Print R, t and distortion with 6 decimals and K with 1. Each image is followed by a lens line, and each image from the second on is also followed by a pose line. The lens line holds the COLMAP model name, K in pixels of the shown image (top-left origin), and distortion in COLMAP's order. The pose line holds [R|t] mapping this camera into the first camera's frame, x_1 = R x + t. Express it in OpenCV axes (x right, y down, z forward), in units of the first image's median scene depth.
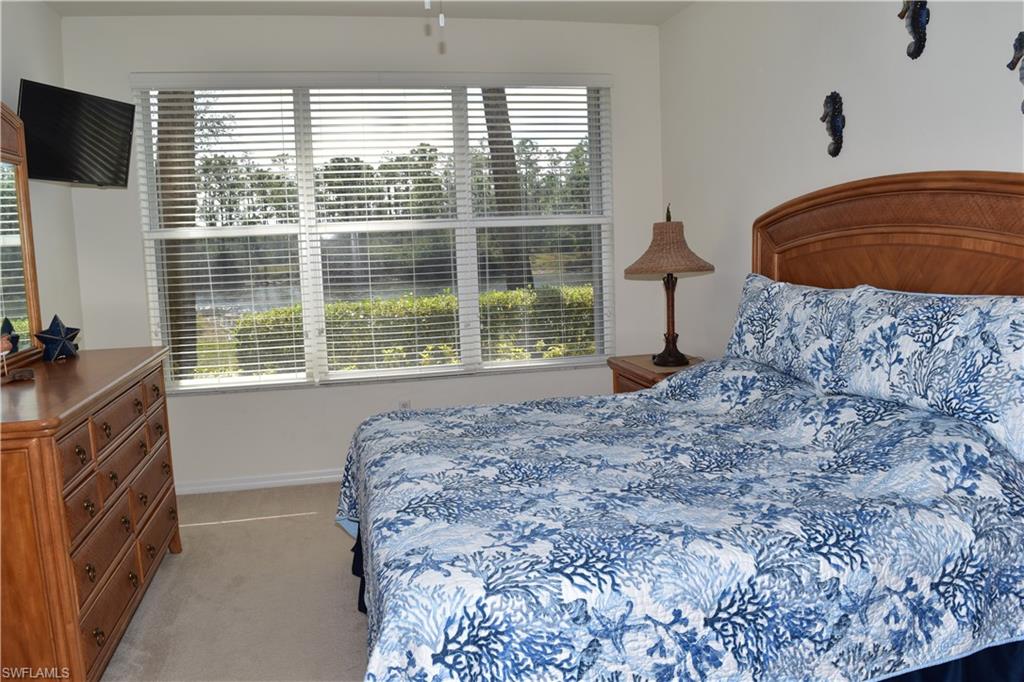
lens RADIAL K [[800.5, 0, 512.0], [0, 800.5, 341.0], [0, 0, 1]] dist [-0.093945, 0.020692]
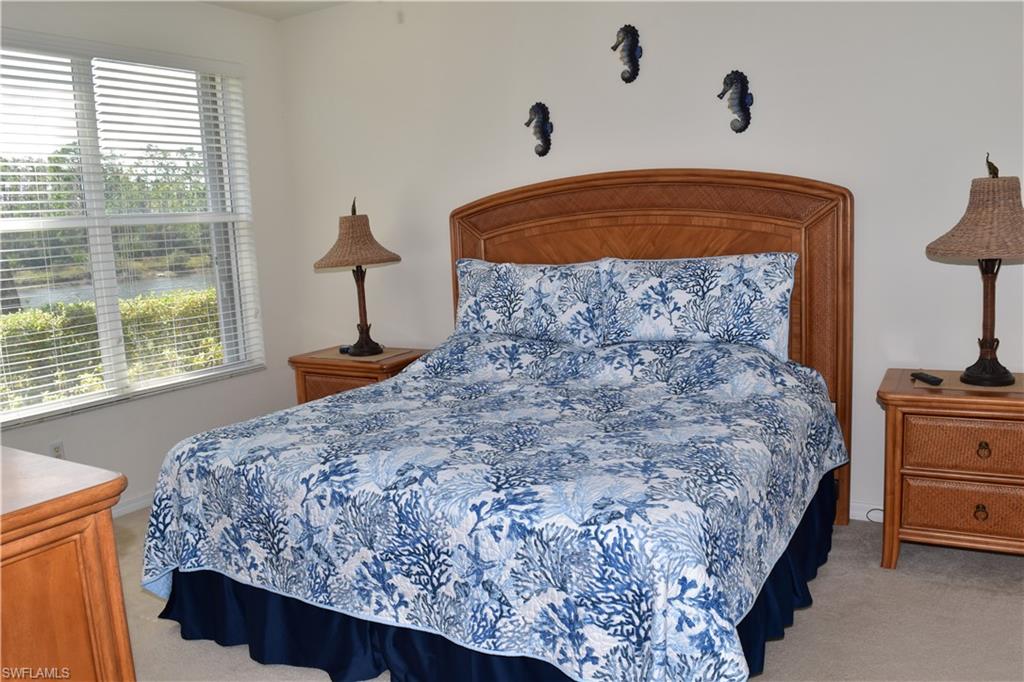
lens RADIAL K [[800.5, 0, 512.0], [0, 800.5, 341.0], [0, 0, 1]] dist [-0.093945, 0.020692]
pose [[0.695913, -0.104096, 0.710542, -0.667721], [0.116543, 0.992693, 0.031288, 0.004322], [-0.708606, 0.061035, 0.702959, 0.242924]]
